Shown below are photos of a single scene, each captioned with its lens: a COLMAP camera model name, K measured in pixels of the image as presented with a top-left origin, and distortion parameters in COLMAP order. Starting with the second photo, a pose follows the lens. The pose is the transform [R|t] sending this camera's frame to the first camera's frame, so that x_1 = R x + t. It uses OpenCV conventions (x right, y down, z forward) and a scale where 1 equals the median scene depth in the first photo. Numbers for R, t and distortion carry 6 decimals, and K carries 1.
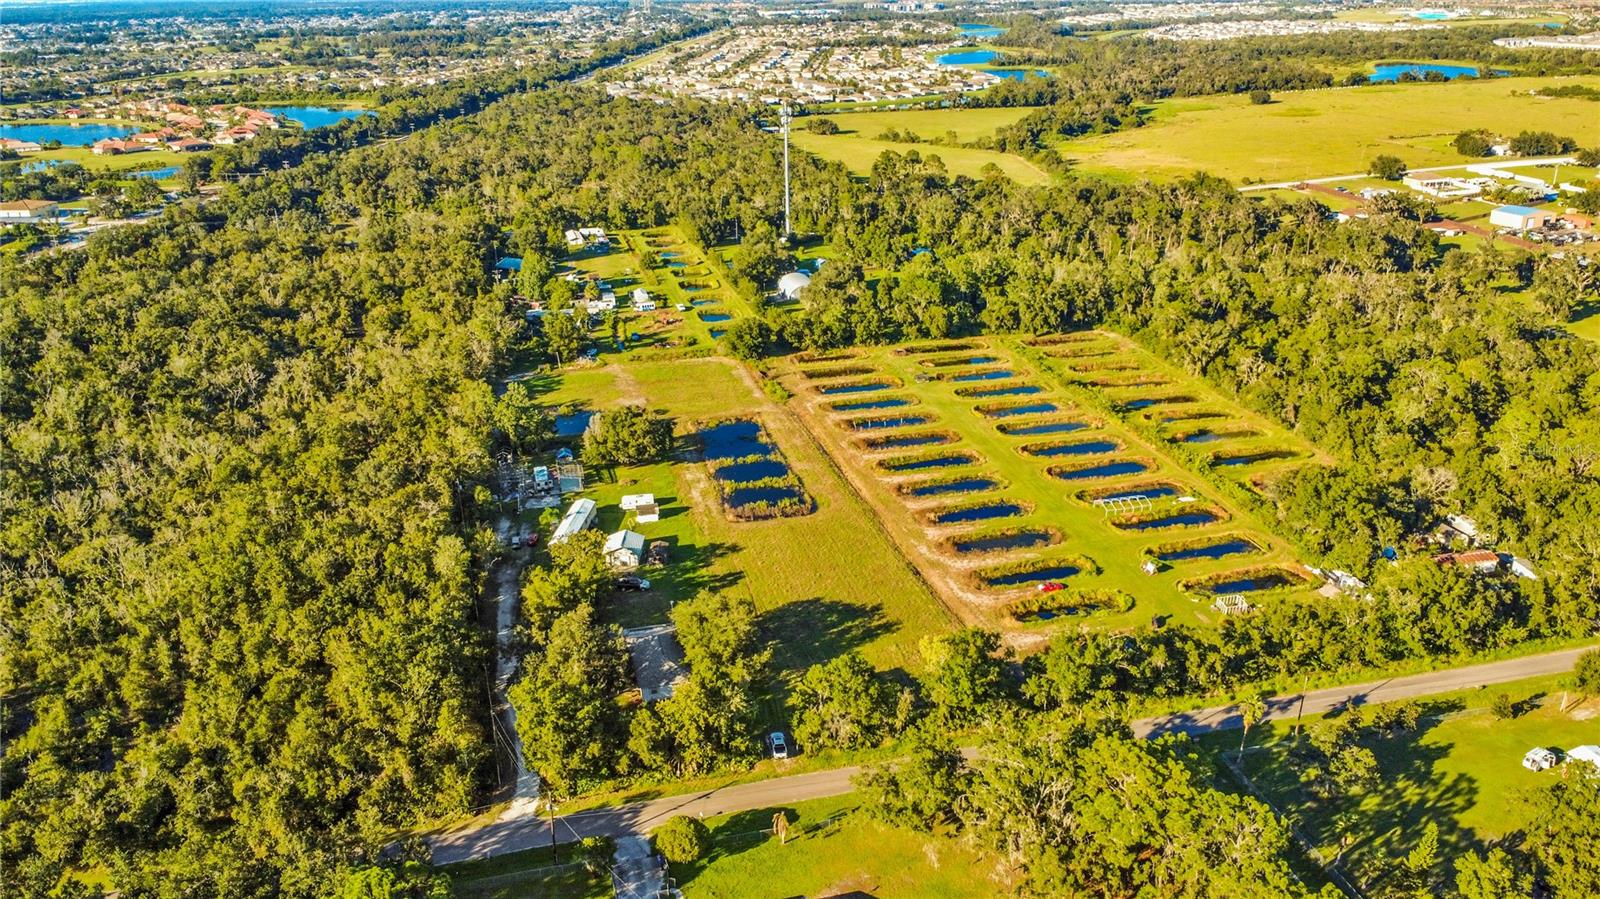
lens RADIAL K [[1204.5, 0, 800.0], [0, 1204.5, 449.5], [0, 0, 1]] dist [0.004706, -0.009691]
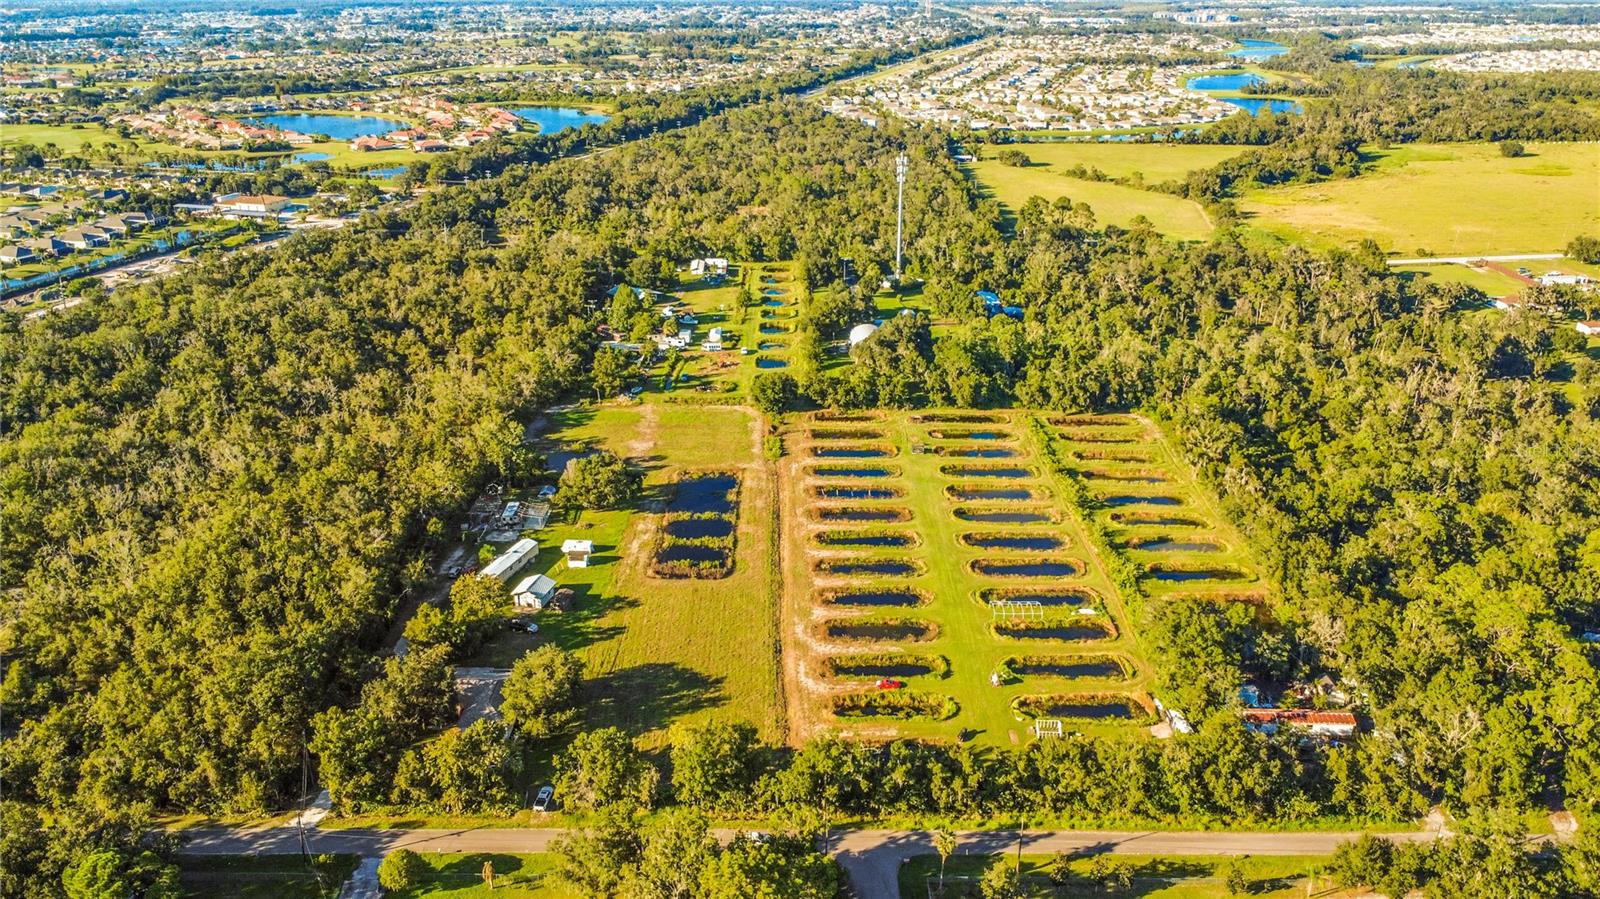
lens RADIAL K [[1204.5, 0, 800.0], [0, 1204.5, 449.5], [0, 0, 1]] dist [0.004706, -0.009691]
pose [[0.971180, 0.106301, -0.213331, 0.193788], [-0.105536, 0.994302, 0.015006, -0.055735], [0.213710, 0.007940, 0.976865, -0.023493]]
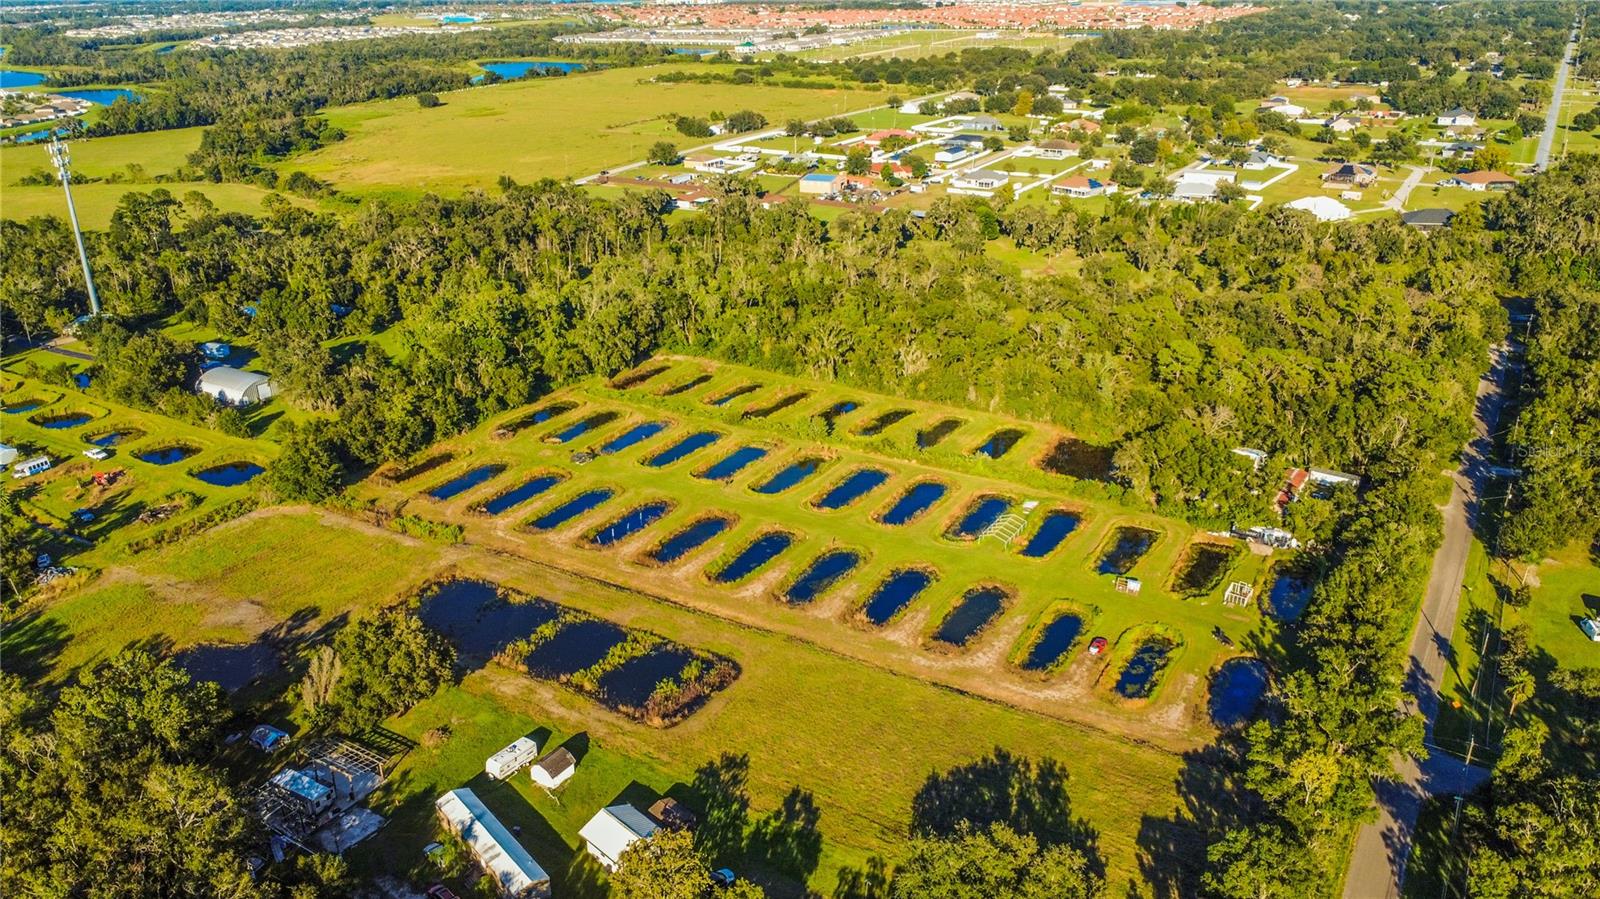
lens RADIAL K [[1204.5, 0, 800.0], [0, 1204.5, 449.5], [0, 0, 1]] dist [0.004706, -0.009691]
pose [[0.715869, -0.252719, 0.650895, -0.262716], [0.258096, 0.961953, 0.089633, -0.085189], [-0.648782, 0.103828, 0.753858, 0.281679]]
